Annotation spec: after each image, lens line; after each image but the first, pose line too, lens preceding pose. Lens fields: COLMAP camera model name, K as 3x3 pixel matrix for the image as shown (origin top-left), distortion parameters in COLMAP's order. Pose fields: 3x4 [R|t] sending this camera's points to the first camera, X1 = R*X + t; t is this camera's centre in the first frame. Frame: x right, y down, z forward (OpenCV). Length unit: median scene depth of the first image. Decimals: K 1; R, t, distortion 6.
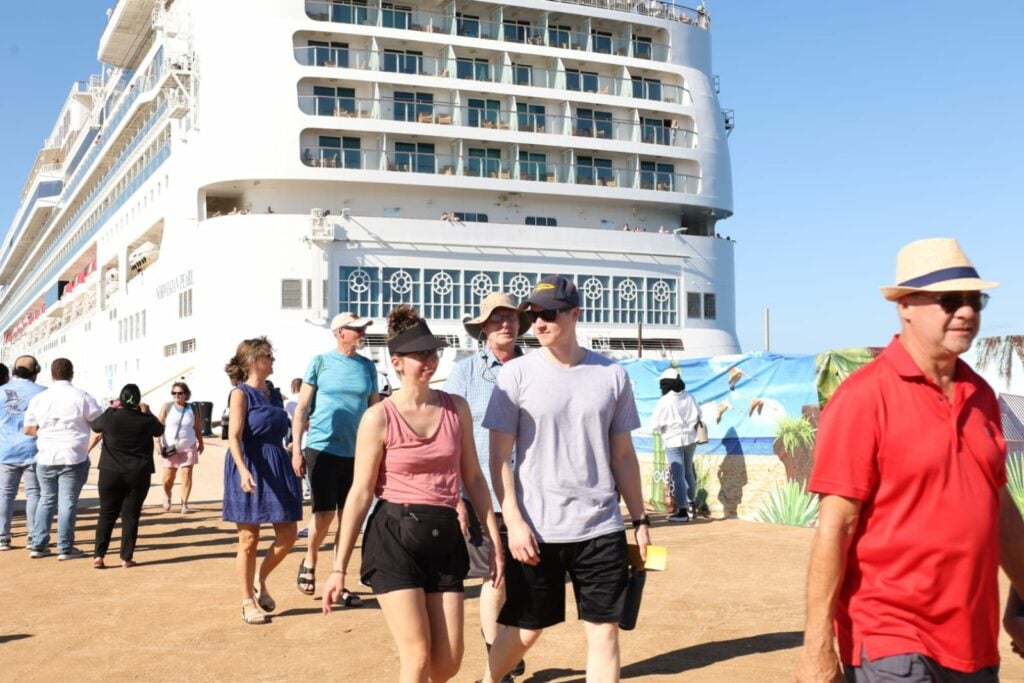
lens RADIAL K [[1292.2, 0, 512.0], [0, 1292.2, 341.5], [0, 0, 1]] dist [0.006404, 0.004170]
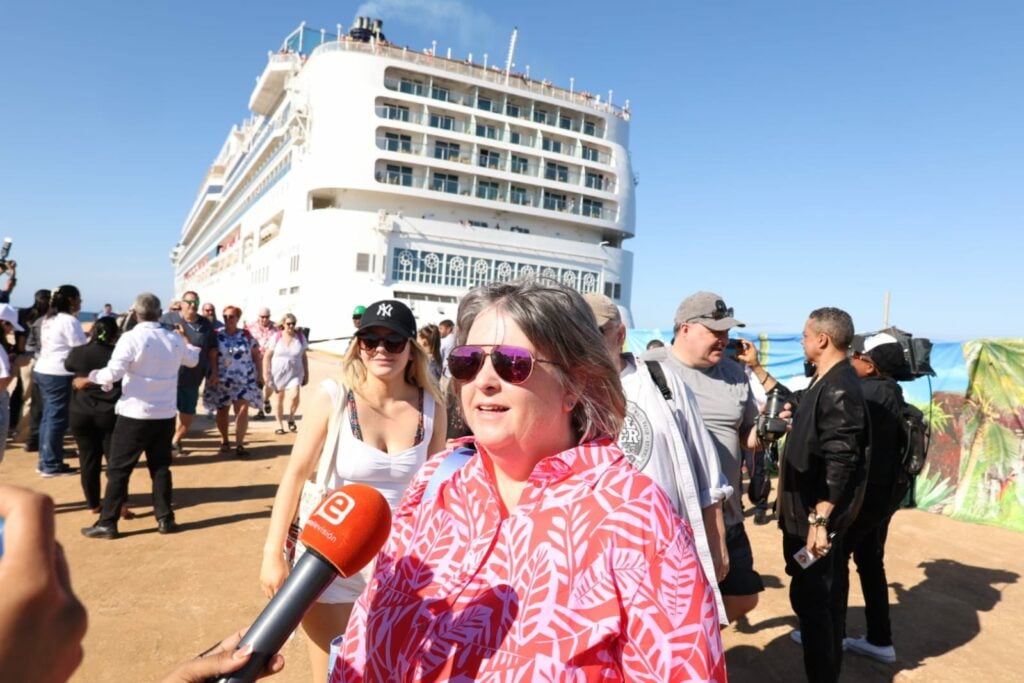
lens RADIAL K [[721.3, 0, 499.0], [0, 721.3, 345.3], [0, 0, 1]] dist [0.000348, -0.001606]
pose [[0.996191, 0.077733, 0.039512, -0.027614], [-0.079855, 0.995272, 0.055296, 0.002027], [-0.035026, -0.058241, 0.997688, 0.092895]]
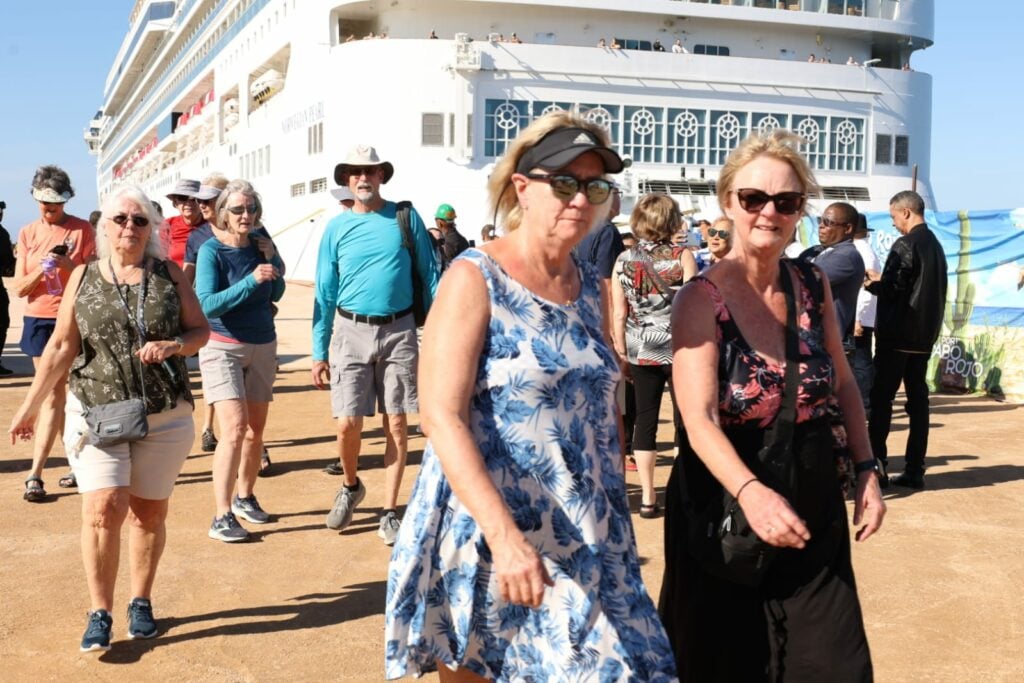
lens RADIAL K [[1407.2, 0, 512.0], [0, 1407.2, 341.5], [0, 0, 1]] dist [0.000193, 0.056882]
pose [[0.995204, 0.028725, -0.093509, -0.017315], [-0.018298, 0.993707, 0.110507, 0.000671], [0.096095, -0.108266, 0.989467, 0.016797]]
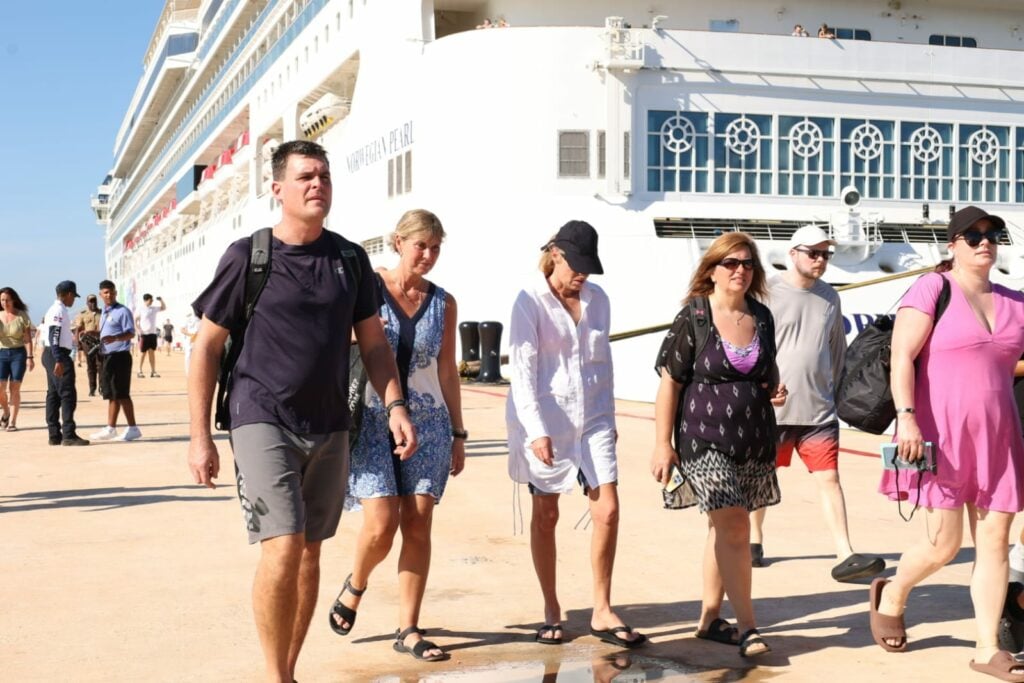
lens RADIAL K [[1522.1, 0, 512.0], [0, 1522.1, 341.5], [0, 0, 1]] dist [0.000503, 0.019925]
pose [[0.992569, 0.010866, -0.121200, -0.097425], [-0.004262, 0.998498, 0.054616, 0.012610], [0.121611, -0.053693, 0.991124, 0.227133]]
